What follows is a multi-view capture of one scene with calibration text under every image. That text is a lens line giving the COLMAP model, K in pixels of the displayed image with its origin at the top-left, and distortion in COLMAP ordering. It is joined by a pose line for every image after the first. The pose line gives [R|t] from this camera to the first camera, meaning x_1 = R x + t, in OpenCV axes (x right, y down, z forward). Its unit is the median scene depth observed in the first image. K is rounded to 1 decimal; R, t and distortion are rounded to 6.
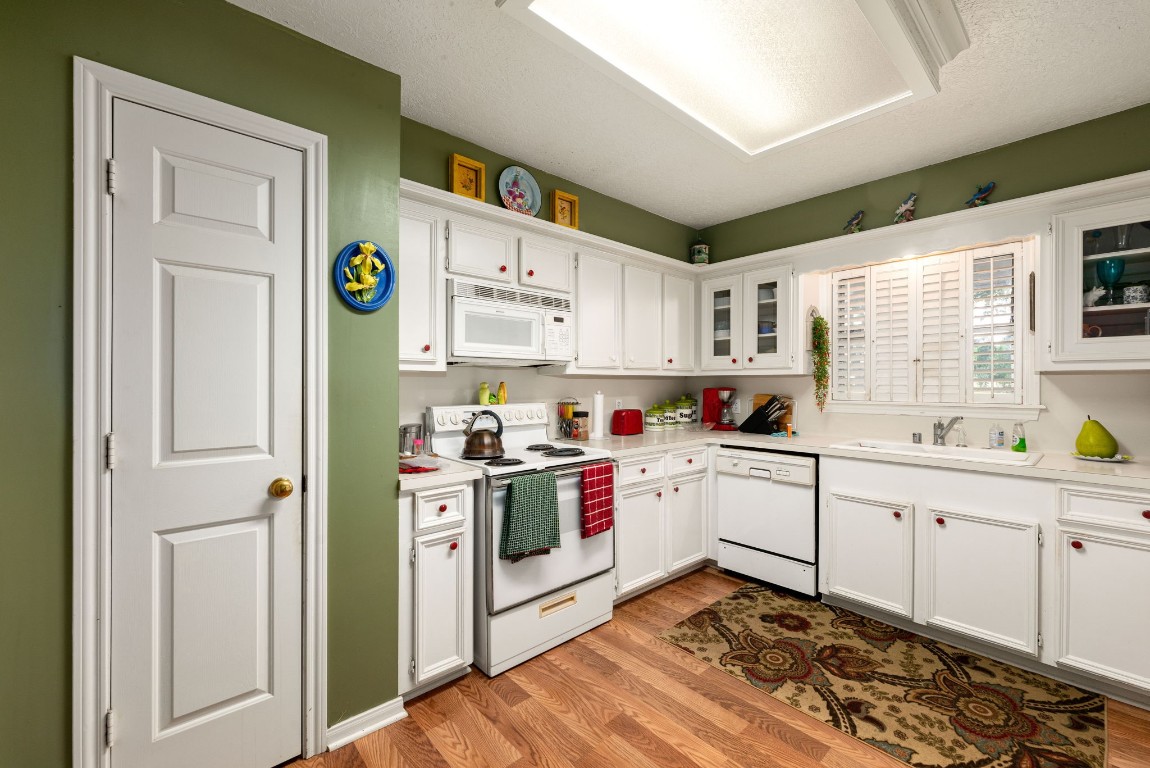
lens RADIAL K [[470.6, 0, 571.4], [0, 470.6, 385.0], [0, 0, 1]] dist [-0.000123, 0.000200]
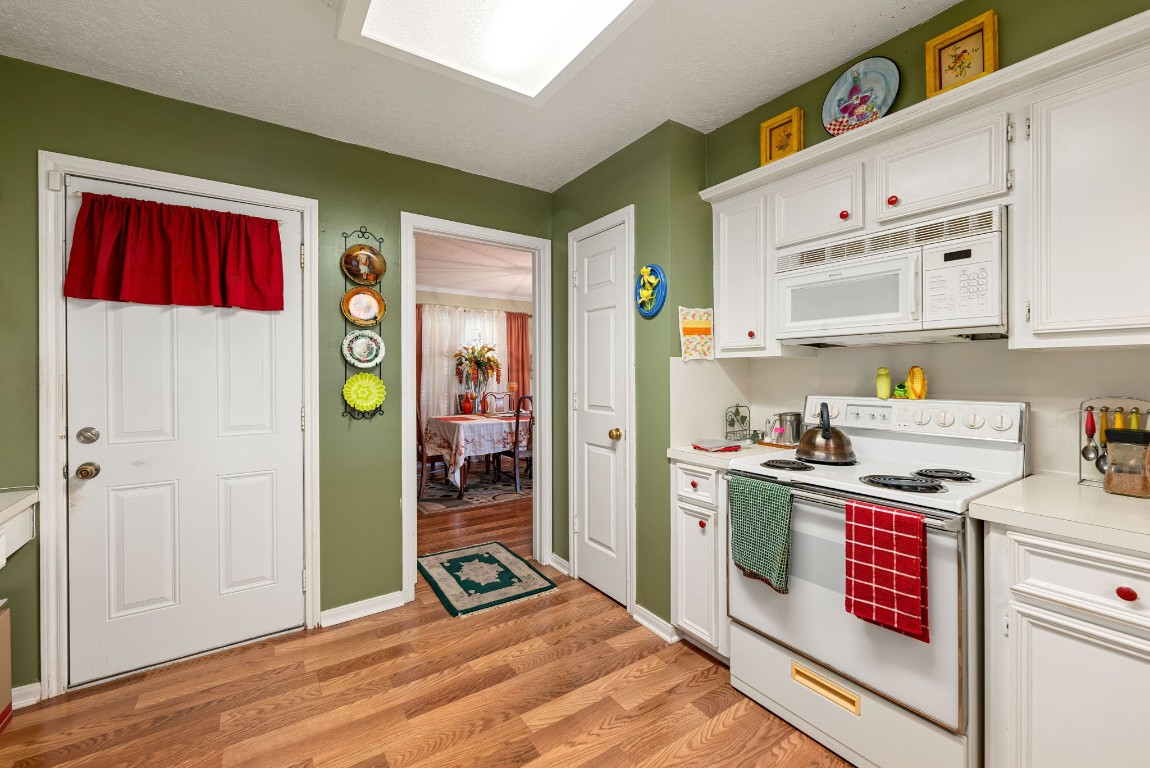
lens RADIAL K [[470.6, 0, 568.4], [0, 470.6, 372.9], [0, 0, 1]] dist [-0.000123, 0.000200]
pose [[-0.138223, 0.000559, -0.990401, 0.667065], [0.003084, 0.999995, 0.000134, 0.001781], [0.990396, -0.003036, -0.138224, 0.679600]]
